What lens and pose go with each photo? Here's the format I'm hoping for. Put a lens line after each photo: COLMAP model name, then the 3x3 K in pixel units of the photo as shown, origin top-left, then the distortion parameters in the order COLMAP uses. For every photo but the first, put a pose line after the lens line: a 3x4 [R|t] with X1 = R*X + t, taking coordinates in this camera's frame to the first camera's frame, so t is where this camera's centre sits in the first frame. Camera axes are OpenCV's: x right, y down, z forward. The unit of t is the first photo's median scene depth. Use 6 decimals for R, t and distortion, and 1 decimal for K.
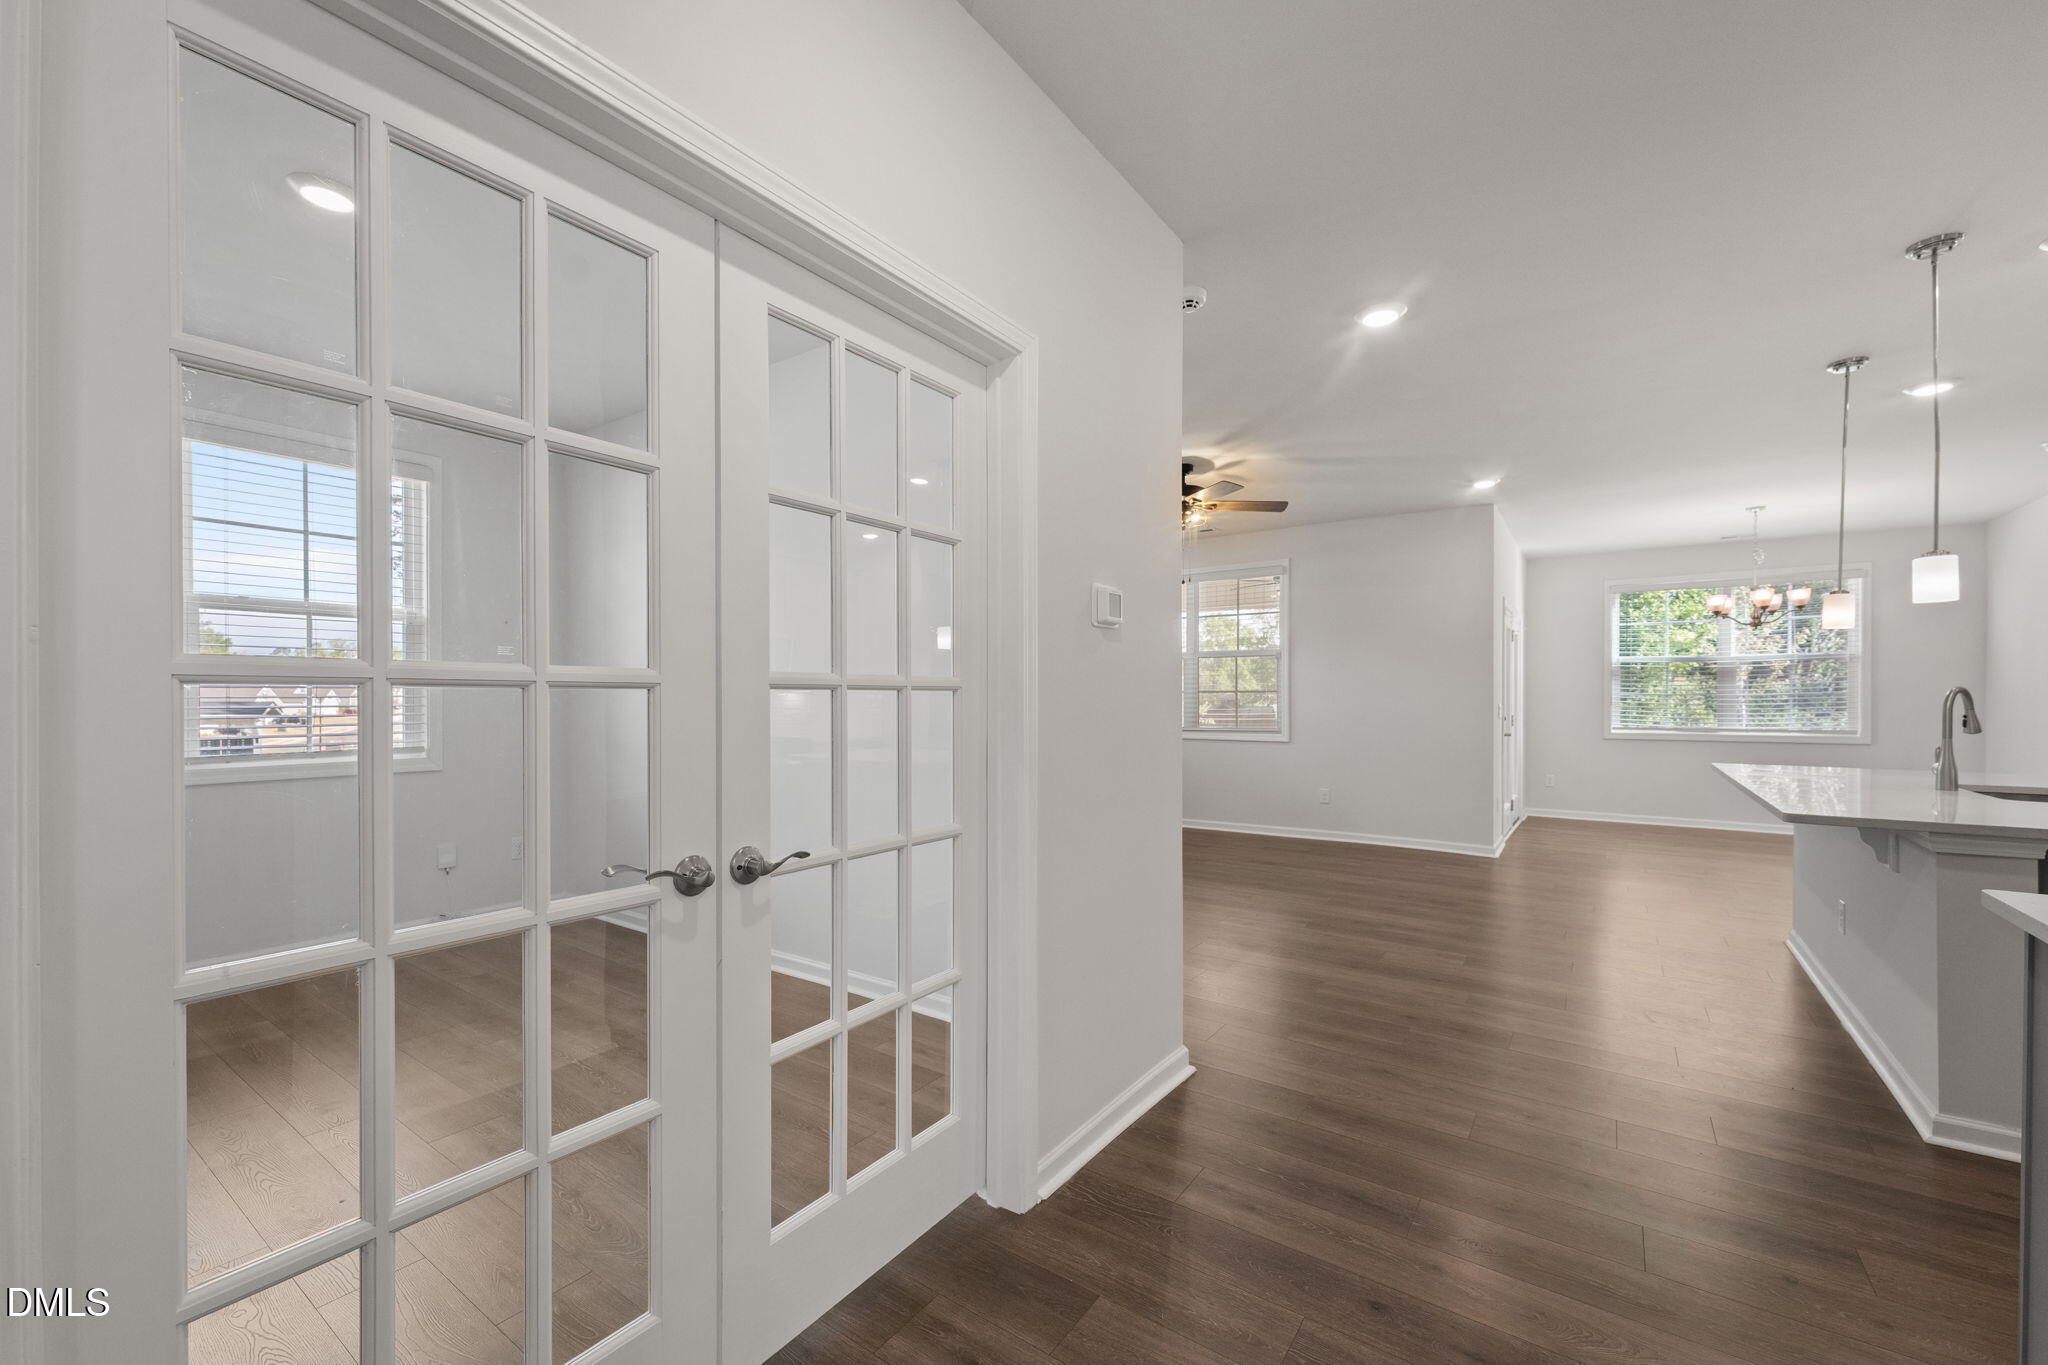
lens RADIAL K [[822.8, 0, 1005.1], [0, 822.8, 704.1], [0, 0, 1]] dist [-0.001990, 0.000463]
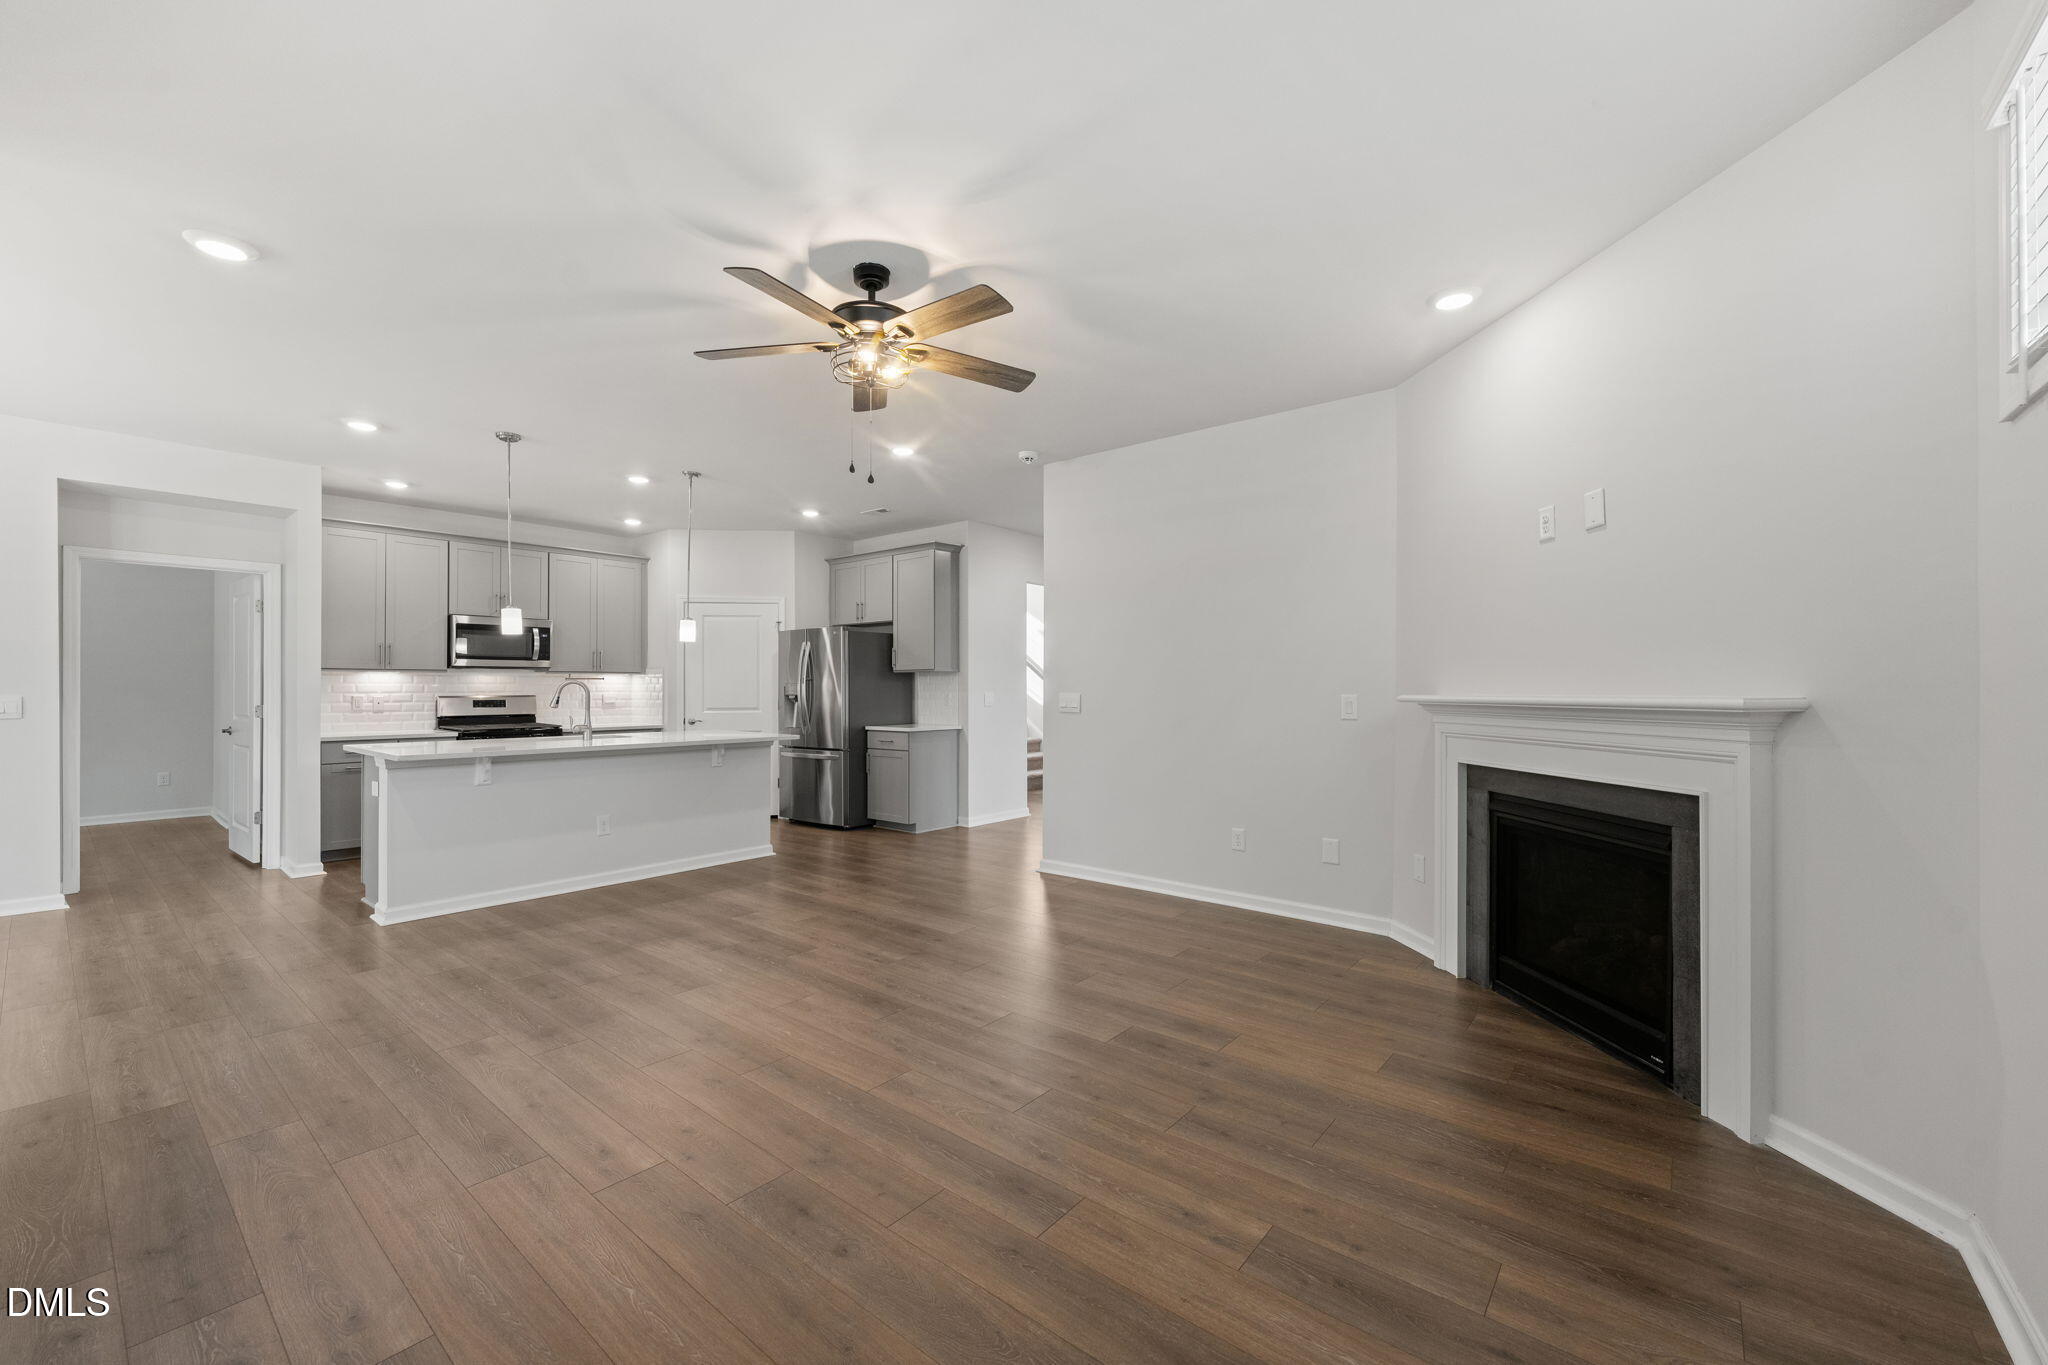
lens RADIAL K [[822.8, 0, 1006.0], [0, 822.8, 683.0], [0, 0, 1]] dist [-0.001990, 0.000463]
pose [[-0.997127, -0.004794, 0.075593, 0.063275], [-0.004671, 0.999987, 0.001797, -0.008912], [-0.075601, 0.001439, -0.997137, 1.186367]]
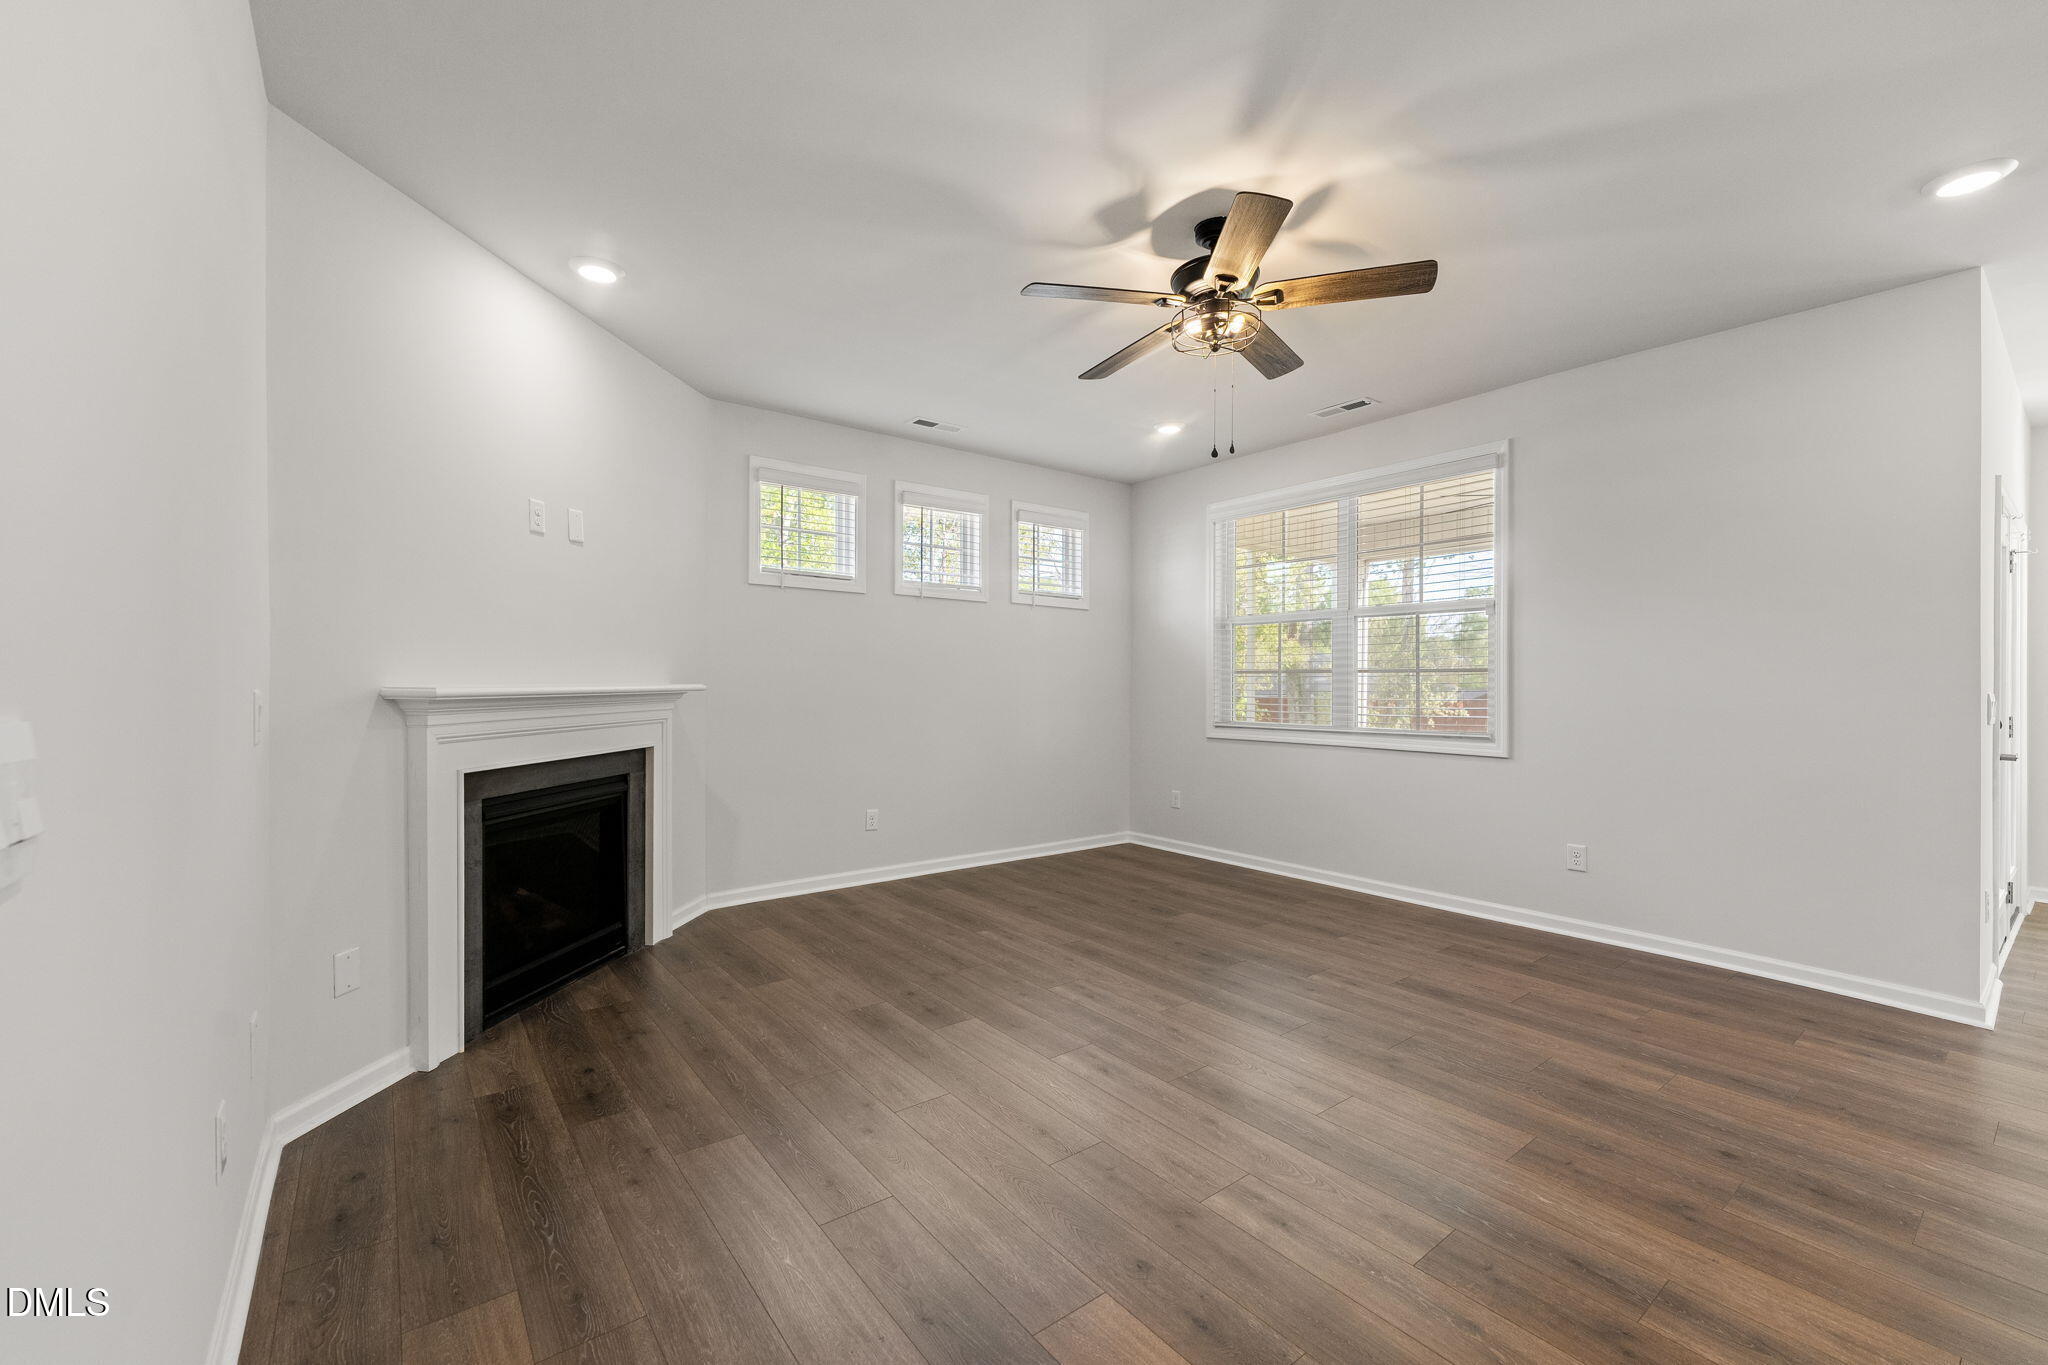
lens RADIAL K [[822.8, 0, 1011.2], [0, 822.8, 684.5], [0, 0, 1]] dist [-0.001990, 0.000463]
pose [[0.956702, 0.001866, -0.291062, 0.187512], [-0.003094, 0.999988, -0.003758, -0.002053], [0.291052, 0.004496, 0.956697, 0.362894]]
